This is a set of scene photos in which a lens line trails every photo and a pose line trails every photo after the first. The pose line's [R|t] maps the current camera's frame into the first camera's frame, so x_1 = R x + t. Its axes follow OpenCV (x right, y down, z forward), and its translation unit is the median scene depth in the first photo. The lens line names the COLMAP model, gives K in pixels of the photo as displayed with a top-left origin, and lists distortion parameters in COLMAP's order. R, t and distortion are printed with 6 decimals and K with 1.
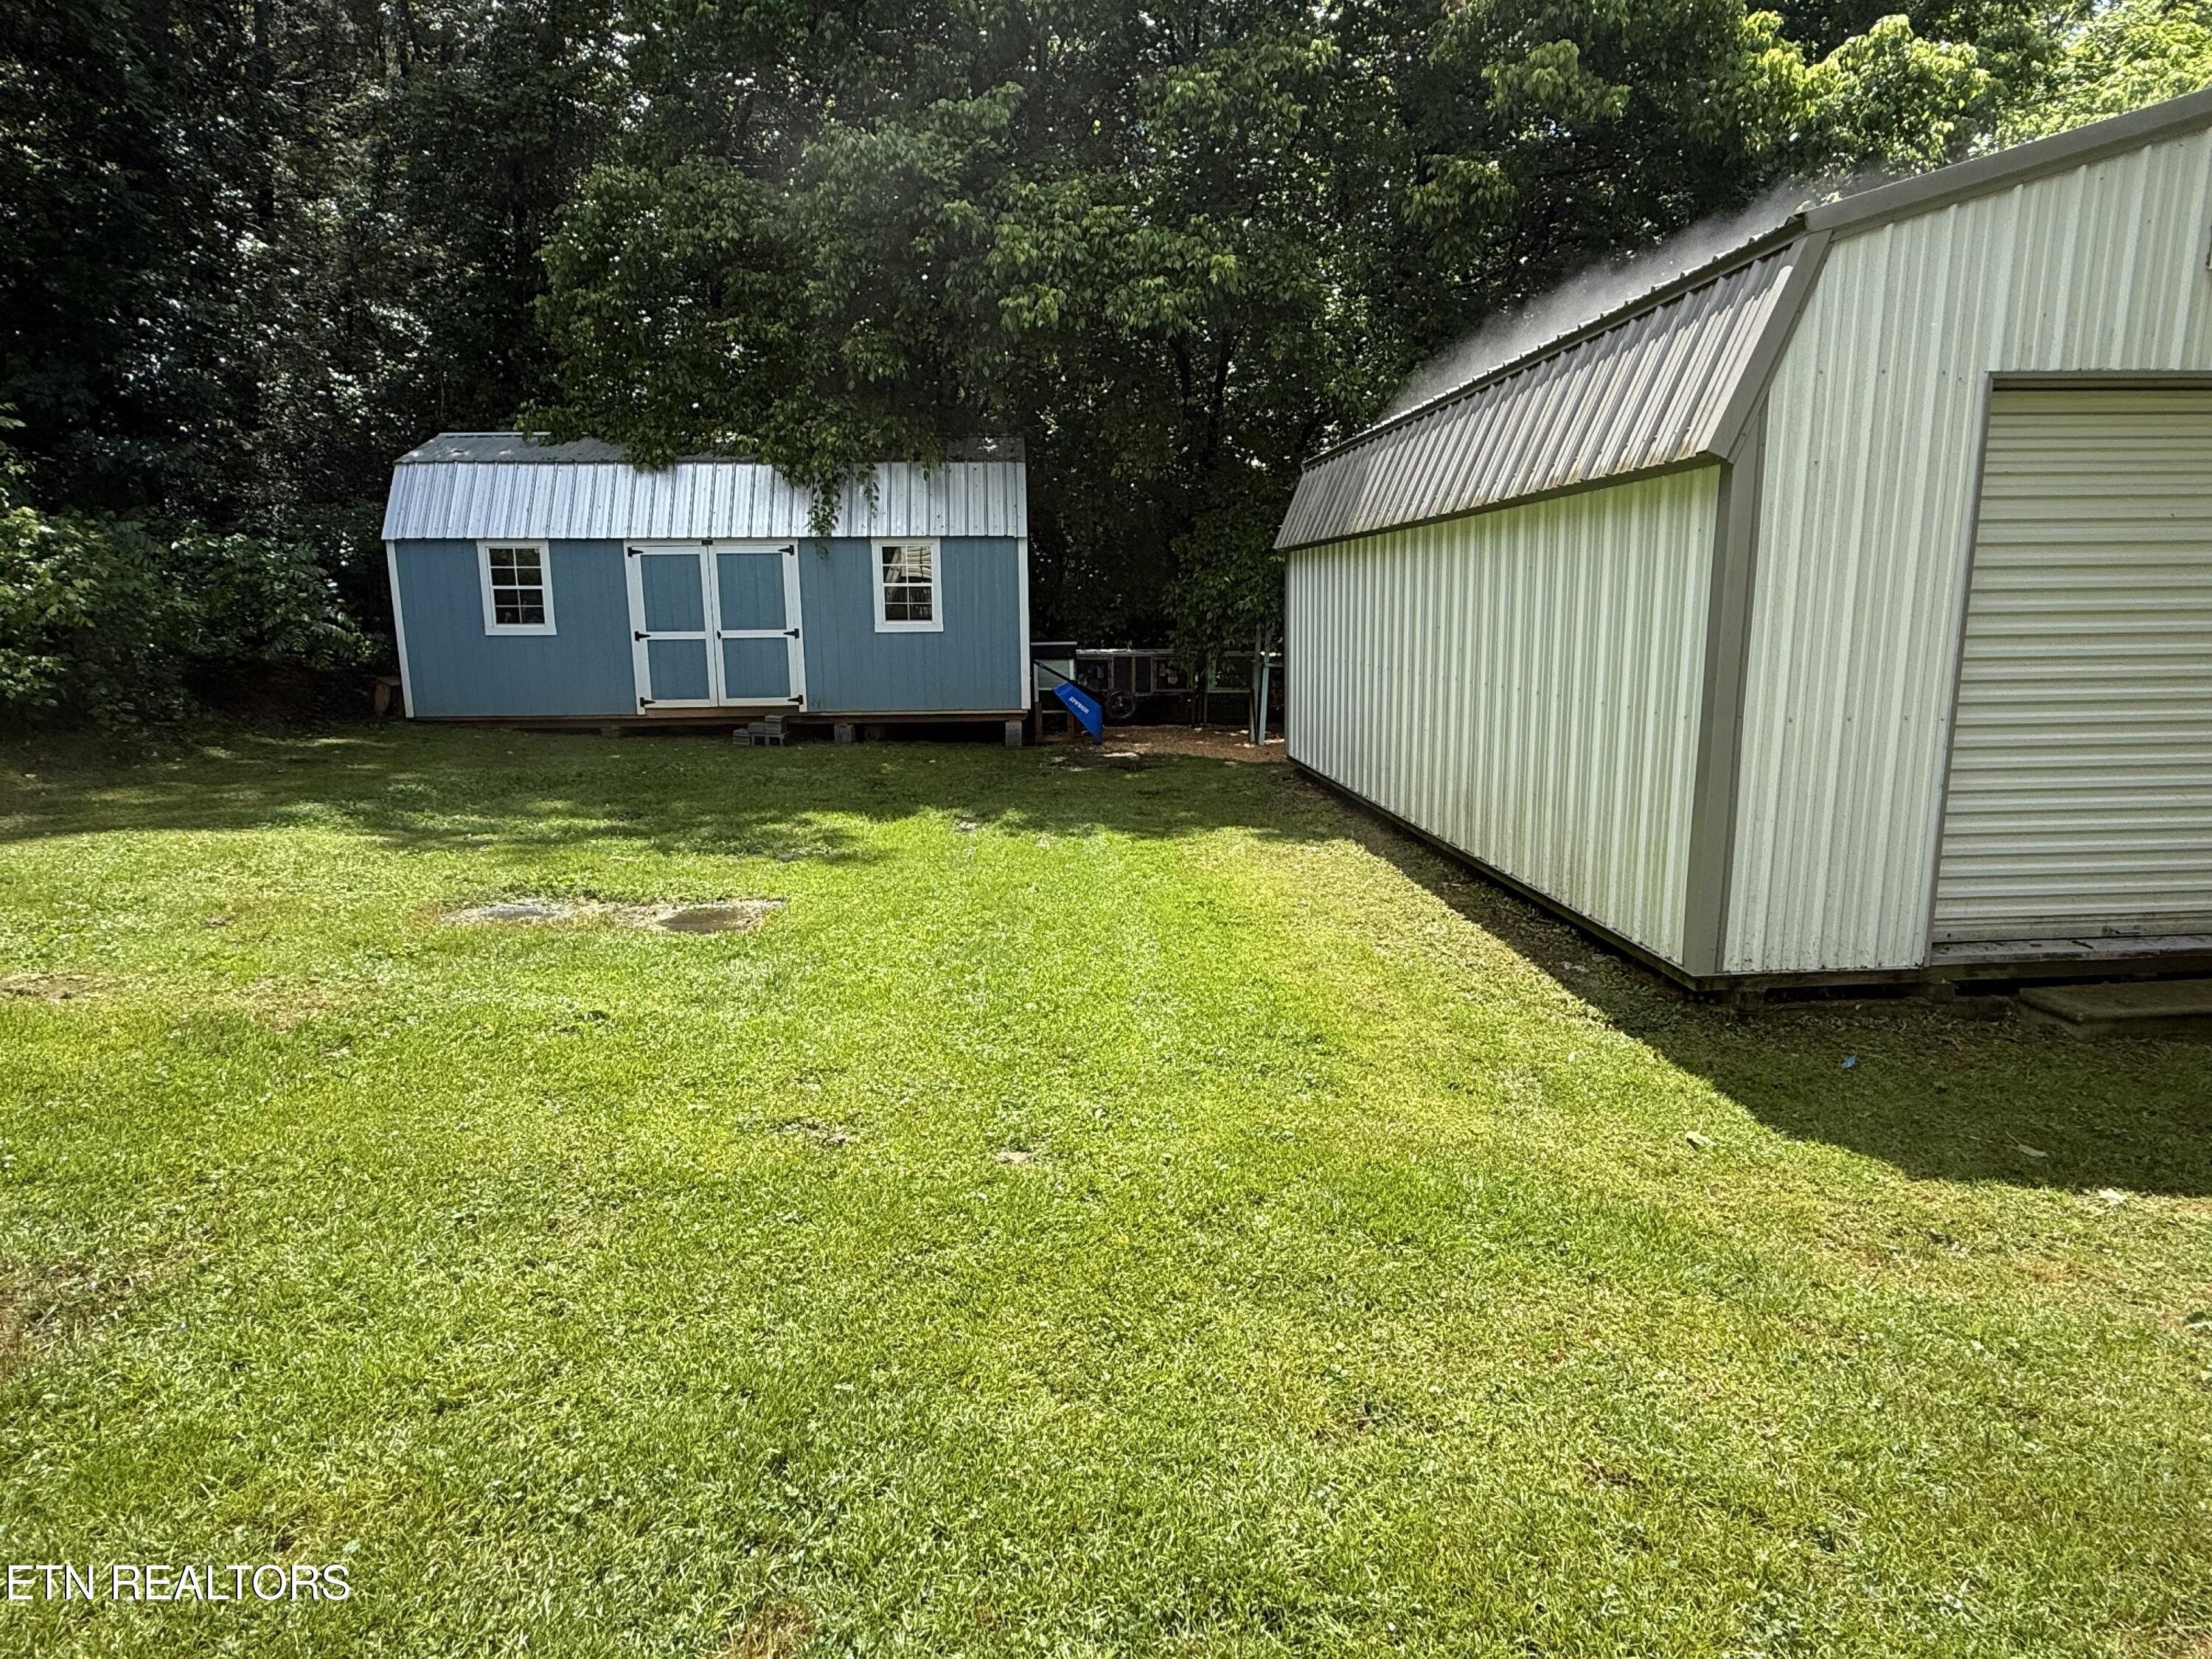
lens RADIAL K [[1218.0, 0, 1107.7], [0, 1218.0, 834.7], [0, 0, 1]] dist [-0.001437, -0.000089]
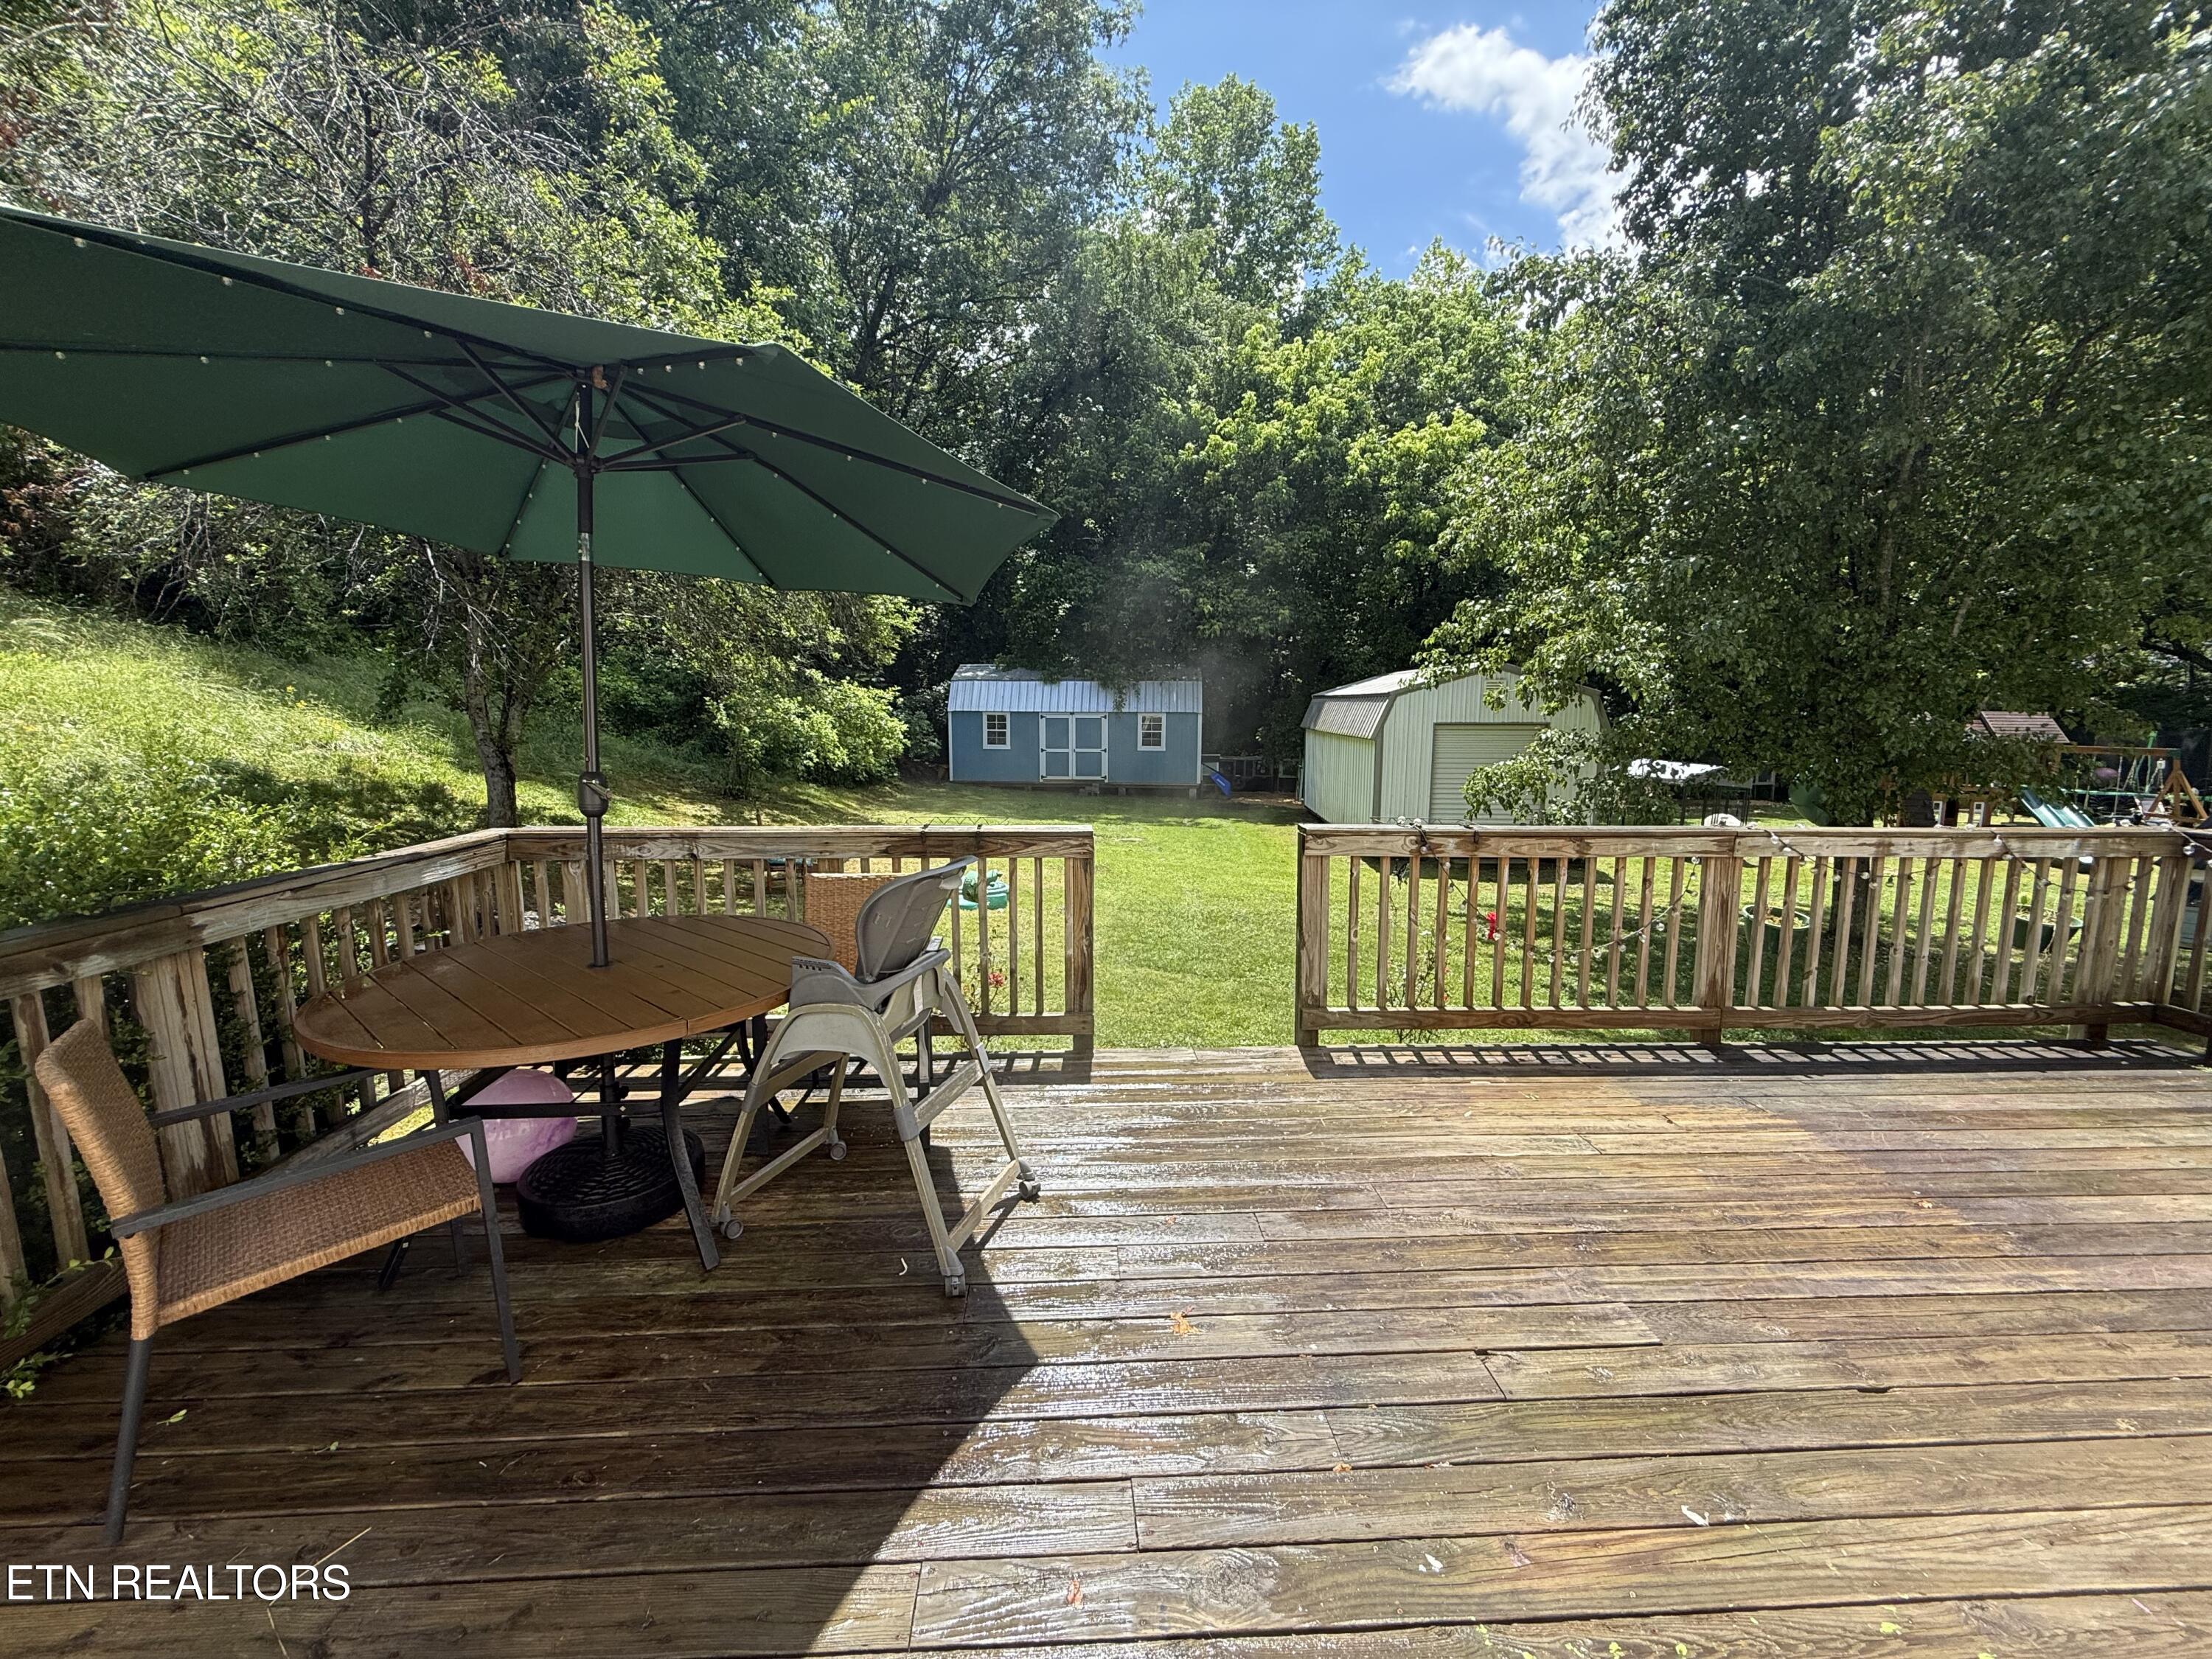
lens RADIAL K [[872.1, 0, 1103.2], [0, 872.1, 833.8], [0, 0, 1]] dist [0.007785, 0.000524]
pose [[0.990819, 0.030805, -0.131638, -0.026082], [-0.036660, 0.998433, -0.042291, 0.076140], [0.130129, 0.046728, 0.990395, -0.726430]]
